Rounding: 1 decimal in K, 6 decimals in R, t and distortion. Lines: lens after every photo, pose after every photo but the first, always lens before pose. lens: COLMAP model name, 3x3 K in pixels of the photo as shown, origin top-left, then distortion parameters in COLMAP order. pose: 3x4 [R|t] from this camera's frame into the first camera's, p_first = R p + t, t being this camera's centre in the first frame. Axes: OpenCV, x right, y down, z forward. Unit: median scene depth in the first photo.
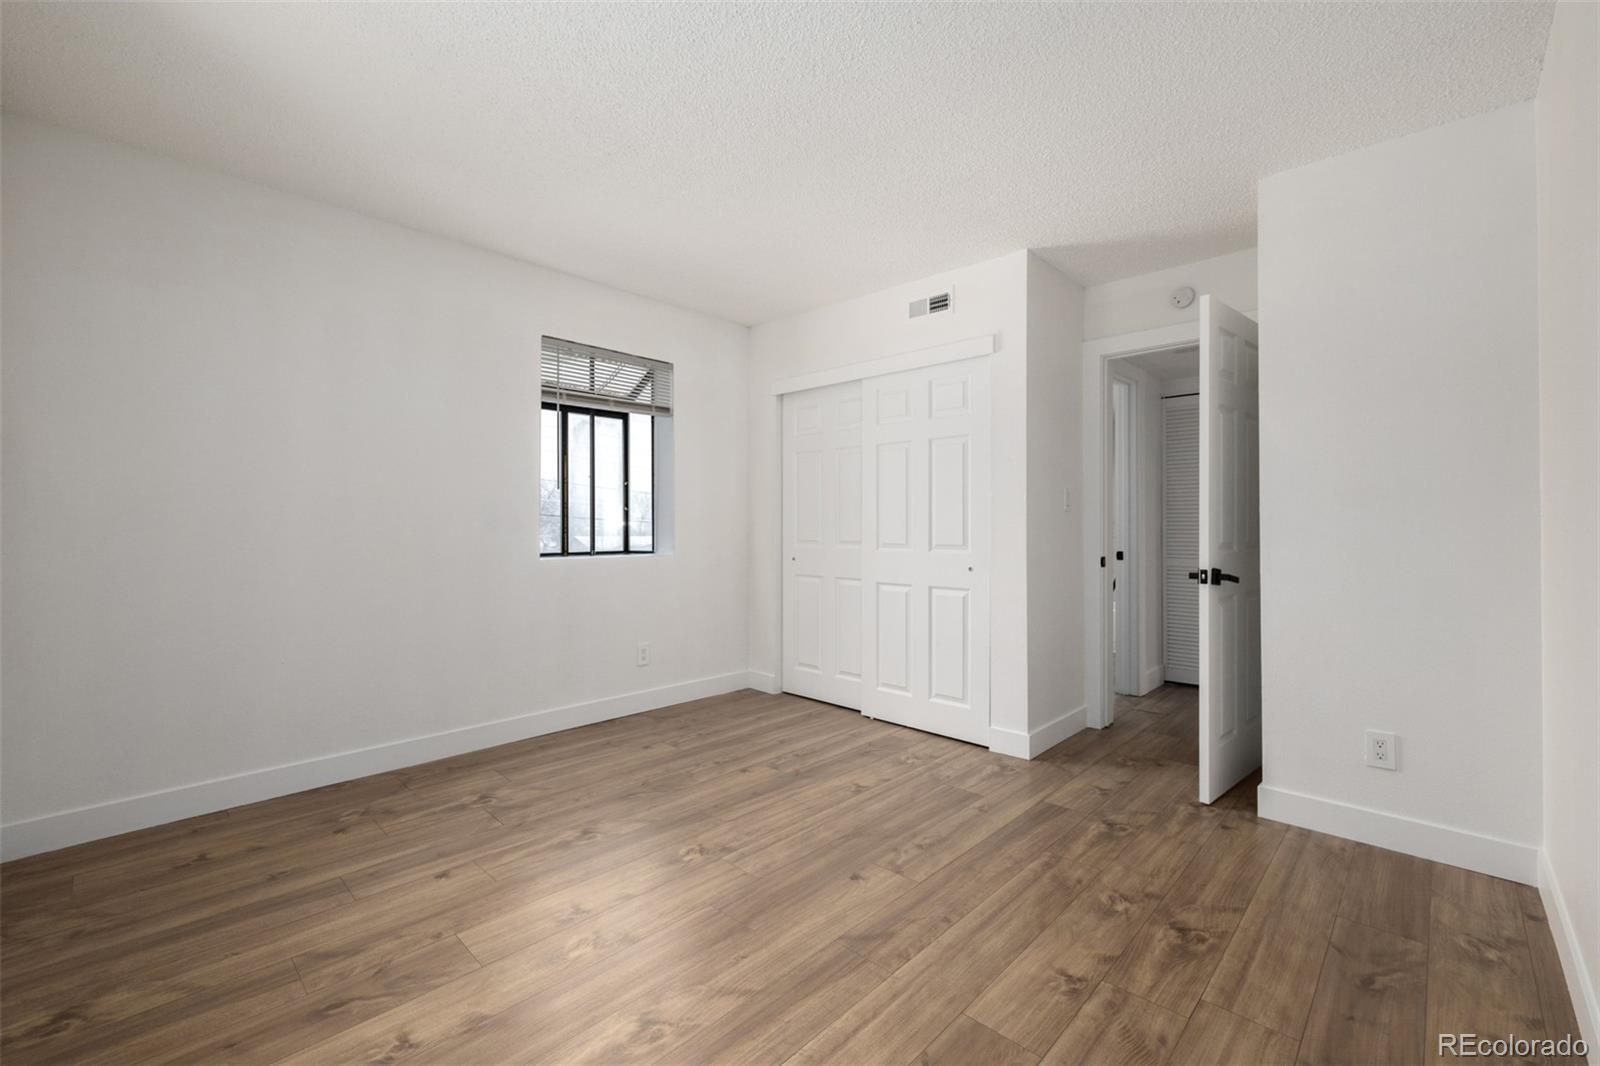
lens RADIAL K [[671.3, 0, 797.7], [0, 671.3, 522.9], [0, 0, 1]] dist [-0.000783, -0.000161]
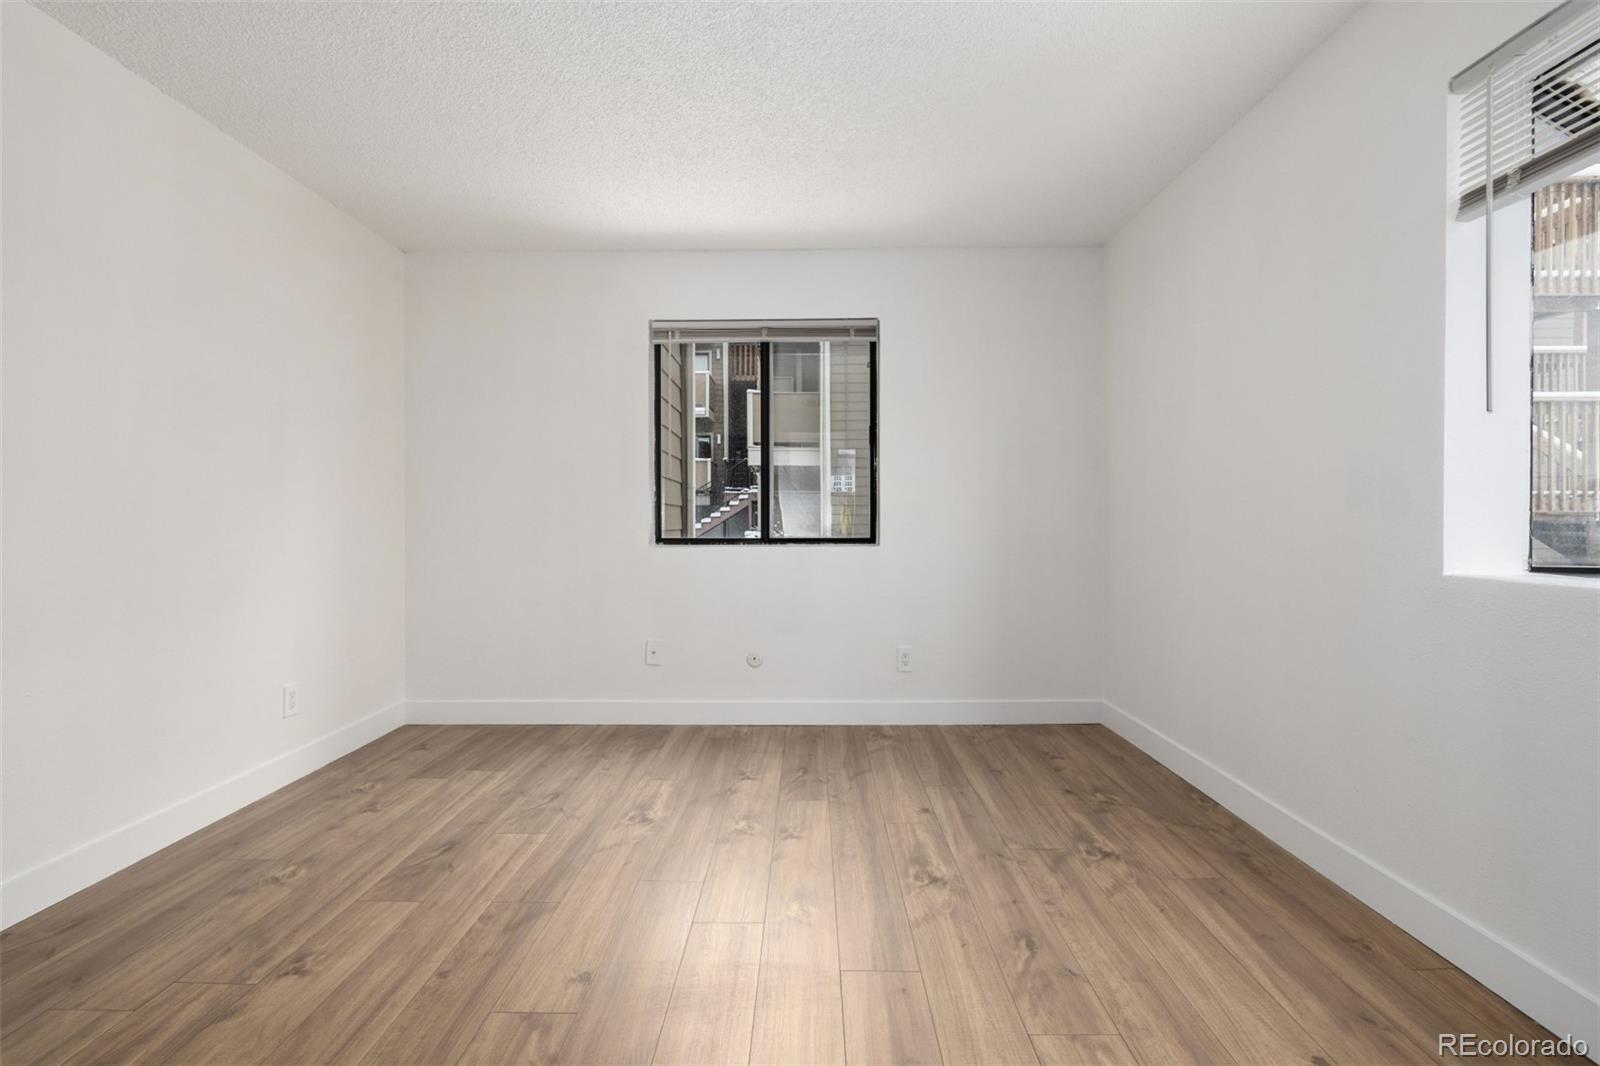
lens RADIAL K [[671.3, 0, 797.7], [0, 671.3, 522.9], [0, 0, 1]] dist [-0.000783, -0.000161]
pose [[-0.732699, 0.002905, -0.680547, 0.452024], [0.001673, 0.999996, 0.002468, 0.032188], [0.680551, 0.000669, -0.732701, 1.856131]]
